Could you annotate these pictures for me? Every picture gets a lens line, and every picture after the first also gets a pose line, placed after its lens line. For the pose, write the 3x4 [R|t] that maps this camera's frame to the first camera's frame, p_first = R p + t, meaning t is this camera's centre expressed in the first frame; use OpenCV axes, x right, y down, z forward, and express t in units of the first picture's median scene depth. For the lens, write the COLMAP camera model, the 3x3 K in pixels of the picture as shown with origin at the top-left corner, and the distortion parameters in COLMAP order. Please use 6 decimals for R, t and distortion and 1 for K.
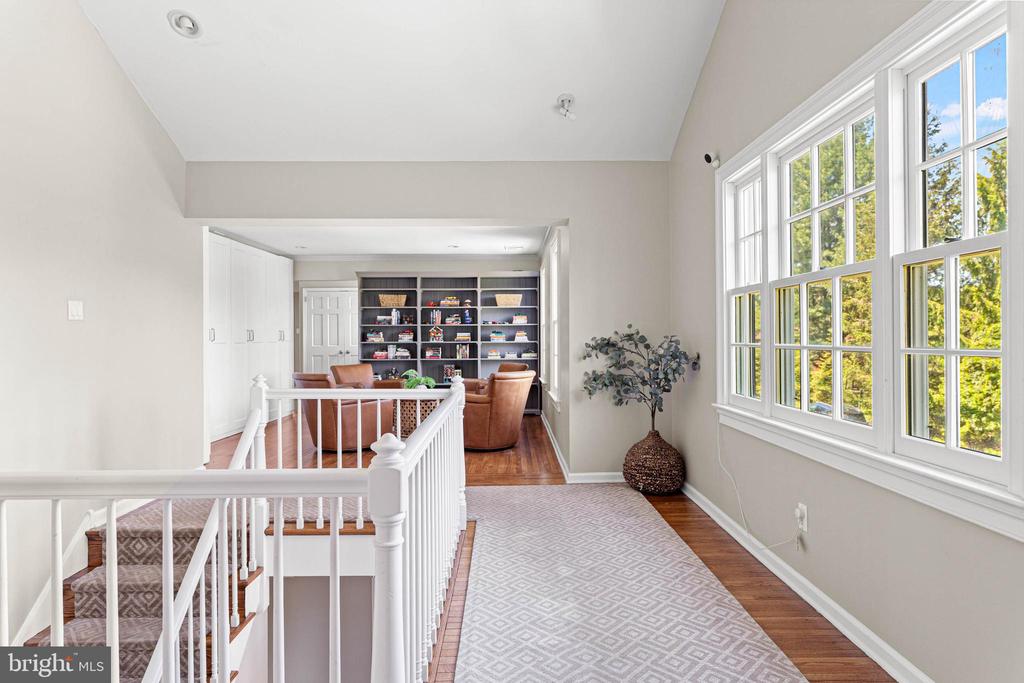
lens RADIAL K [[584.7, 0, 512.8], [0, 584.7, 339.8], [0, 0, 1]] dist [-0.002594, 0.000653]
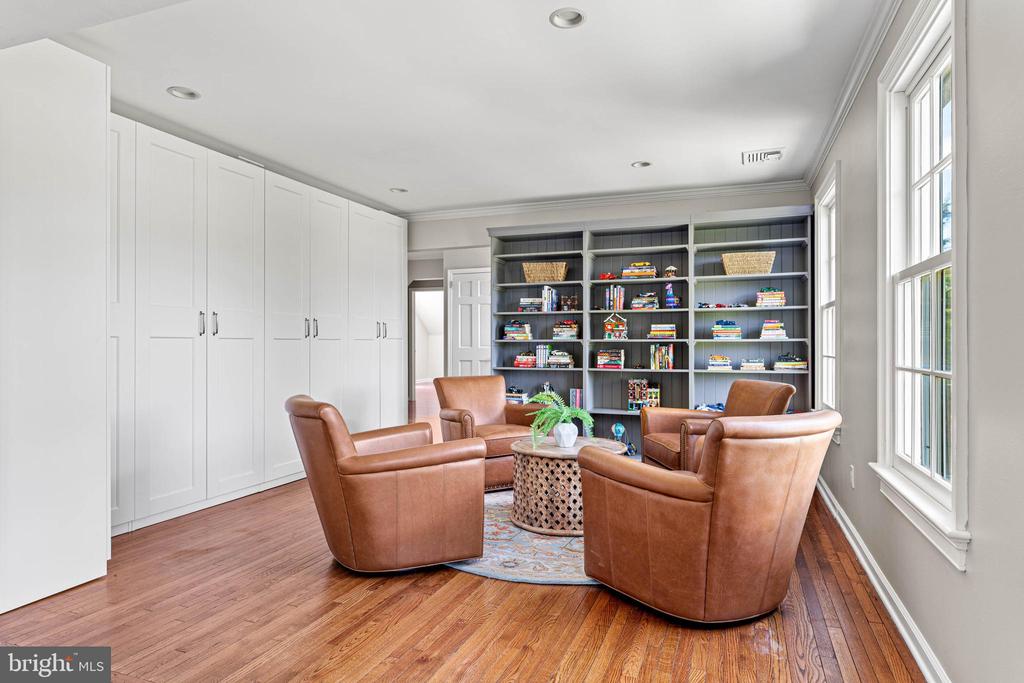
lens RADIAL K [[584.7, 0, 517.8], [0, 584.7, 341.6], [0, 0, 1]] dist [-0.002594, 0.000653]
pose [[0.935042, 0.001901, -0.354532, -0.014876], [-0.003618, 0.999985, -0.004180, 0.008084], [0.354518, 0.005192, 0.935035, 0.418774]]
